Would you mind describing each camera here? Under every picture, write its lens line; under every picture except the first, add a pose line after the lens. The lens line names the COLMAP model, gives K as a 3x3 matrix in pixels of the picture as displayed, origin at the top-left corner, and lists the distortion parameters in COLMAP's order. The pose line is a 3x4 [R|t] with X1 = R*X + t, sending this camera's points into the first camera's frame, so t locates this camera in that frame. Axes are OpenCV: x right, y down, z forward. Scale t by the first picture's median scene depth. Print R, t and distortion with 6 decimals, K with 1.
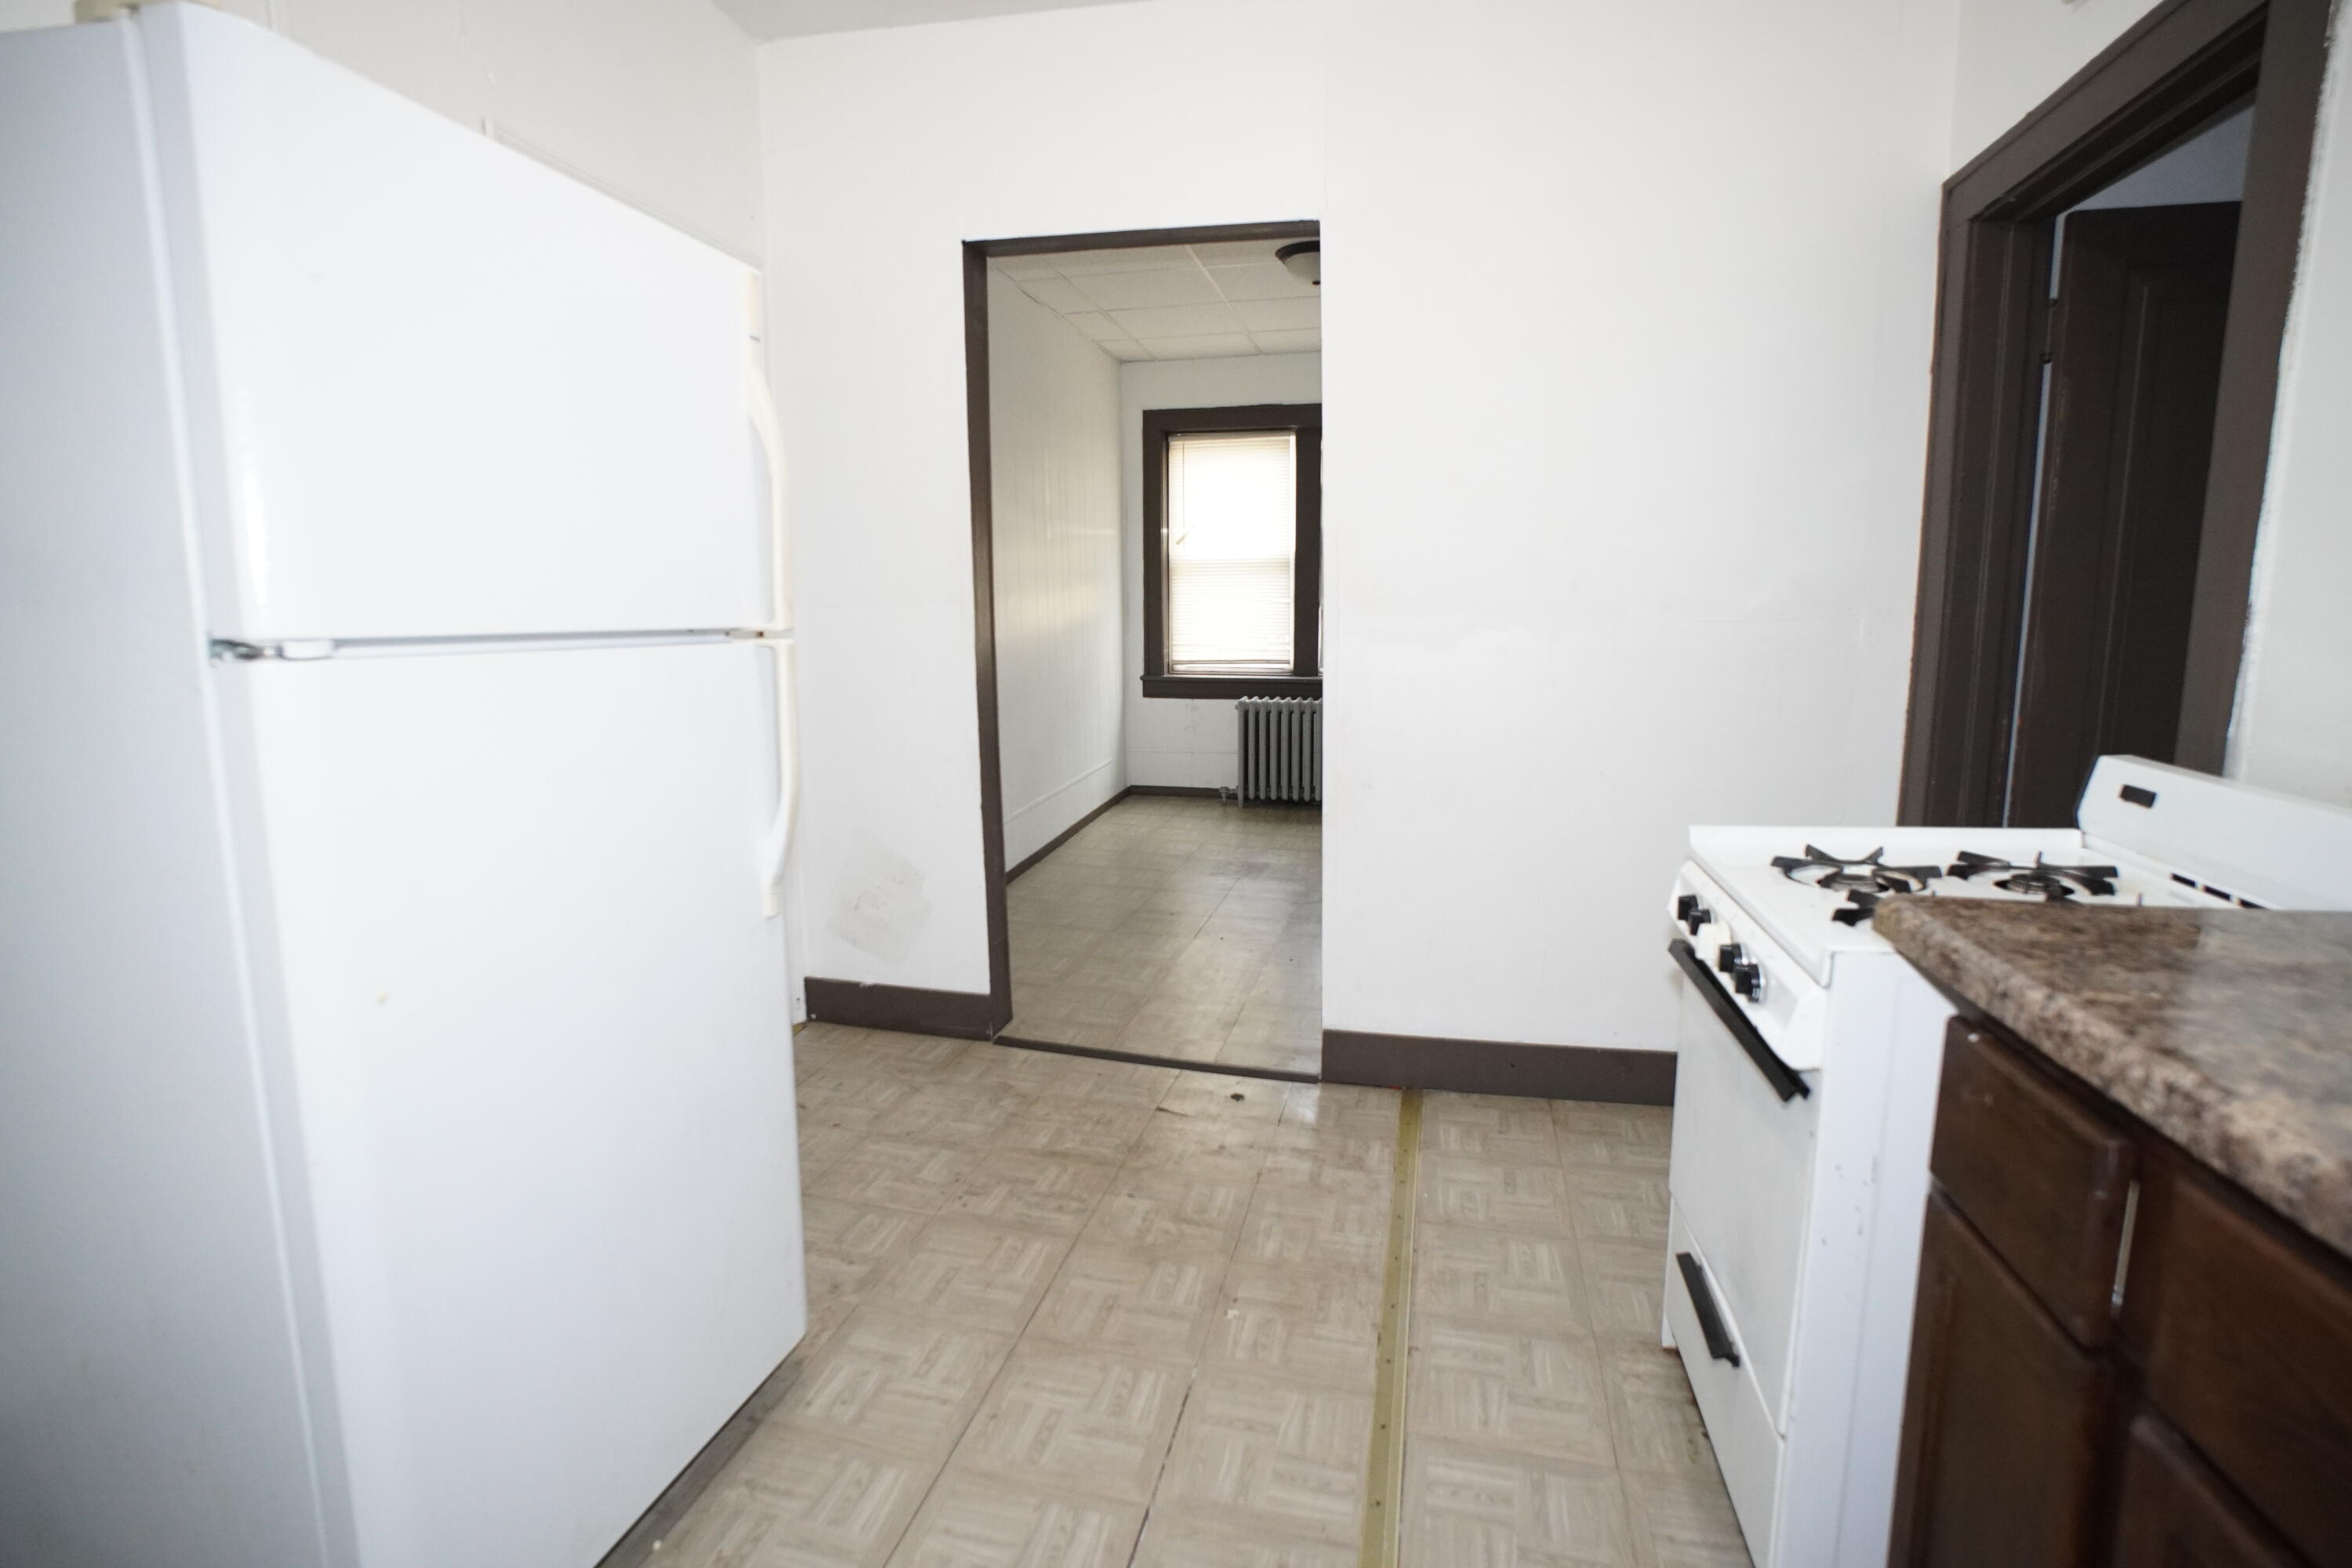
lens RADIAL K [[1136.5, 0, 1145.8], [0, 1136.5, 737.1], [0, 0, 1]] dist [-0.062423, 0.020716]
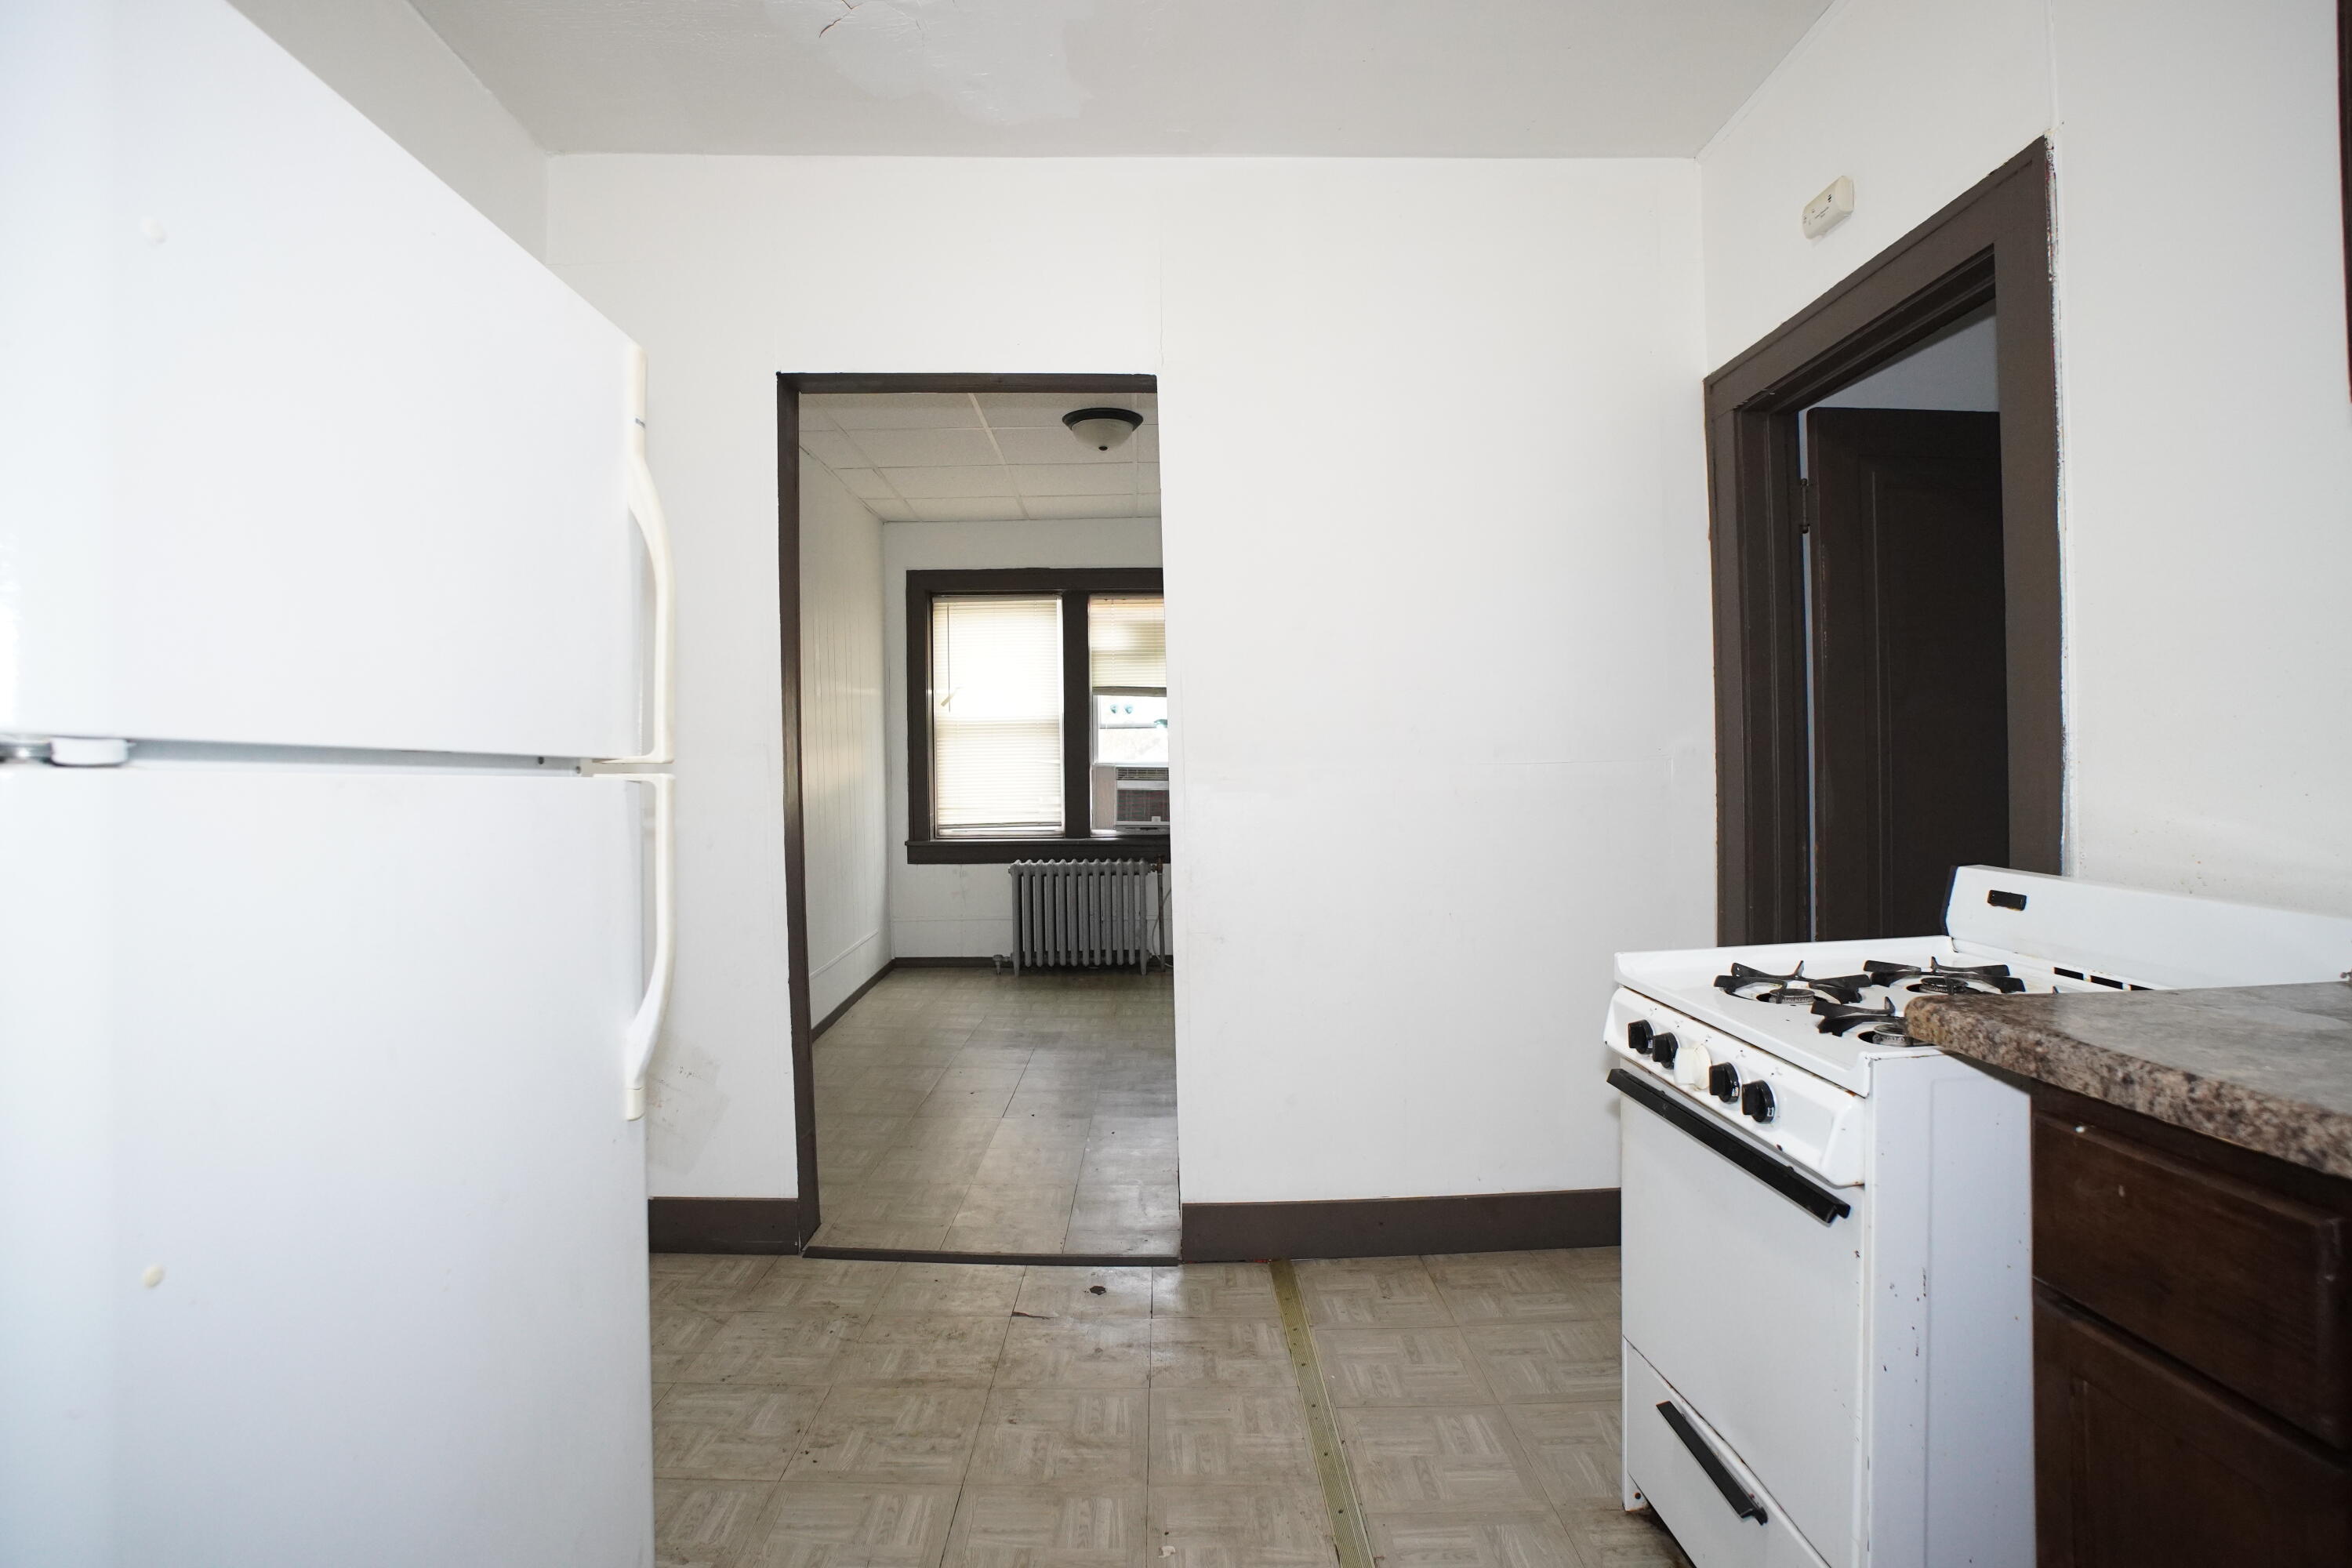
lens RADIAL K [[1136.5, 0, 1159.7], [0, 1136.5, 744.0], [0, 0, 1]] dist [-0.062423, 0.020716]
pose [[0.968908, -0.000538, 0.247420, -0.120114], [0.035588, 0.989902, -0.137214, 0.013076], [-0.244848, 0.141753, 0.959143, 0.080547]]
